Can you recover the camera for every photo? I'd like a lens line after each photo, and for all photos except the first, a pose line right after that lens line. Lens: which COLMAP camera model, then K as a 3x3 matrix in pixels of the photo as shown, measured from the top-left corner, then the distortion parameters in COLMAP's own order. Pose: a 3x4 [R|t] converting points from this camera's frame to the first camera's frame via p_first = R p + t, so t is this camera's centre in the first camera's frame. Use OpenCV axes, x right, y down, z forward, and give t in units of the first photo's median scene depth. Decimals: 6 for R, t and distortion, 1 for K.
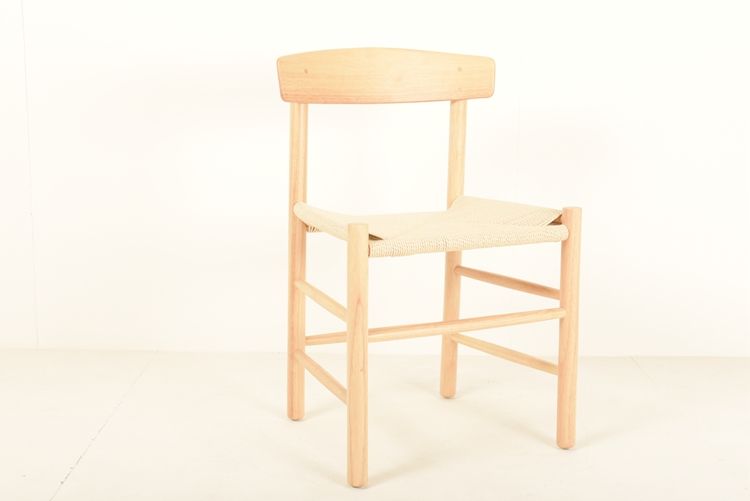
lens RADIAL K [[1132.3, 0, 375.0], [0, 1132.3, 250.5], [0, 0, 1]] dist [-0.039007, -0.024695]
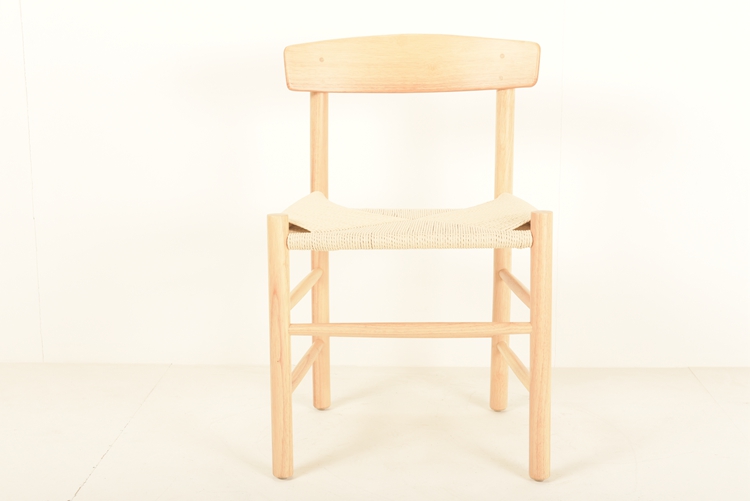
lens RADIAL K [[1049.6, 0, 374.5], [0, 1049.6, 230.3], [0, 0, 1]] dist [0.015701, 0.003521]
pose [[0.874142, 0.071707, -0.480348, 0.439431], [-0.066458, 0.997398, 0.027951, -0.036305], [0.481103, 0.007490, 0.876632, 0.203441]]
